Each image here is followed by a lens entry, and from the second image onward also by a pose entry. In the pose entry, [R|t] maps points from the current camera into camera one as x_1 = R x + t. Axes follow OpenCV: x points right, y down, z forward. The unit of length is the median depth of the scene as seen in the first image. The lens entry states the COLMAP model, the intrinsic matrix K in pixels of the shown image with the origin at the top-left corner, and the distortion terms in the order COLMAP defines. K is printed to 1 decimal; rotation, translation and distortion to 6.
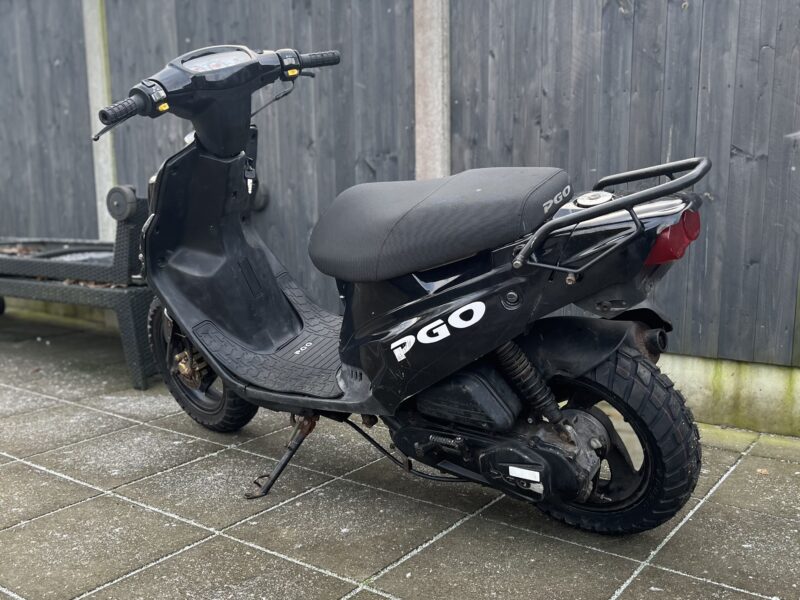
lens RADIAL K [[811.9, 0, 397.4], [0, 811.9, 300.9], [0, 0, 1]] dist [0.022647, 0.000000]
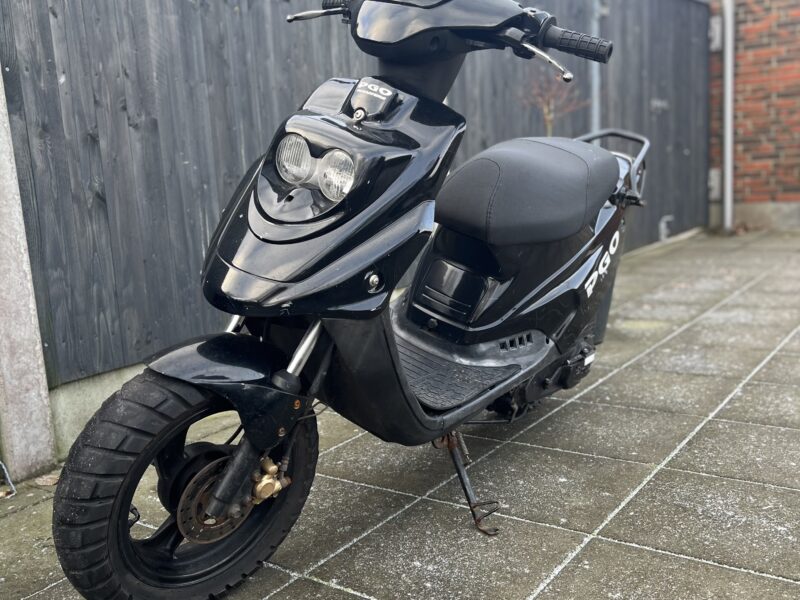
lens RADIAL K [[811.9, 0, 401.1], [0, 811.9, 303.7], [0, 0, 1]] dist [0.022647, 0.000000]
pose [[-0.008941, -0.163362, 0.986526, -0.724799], [0.213120, 0.963587, 0.161494, -0.103007], [-0.976985, 0.211692, 0.026201, 0.771183]]
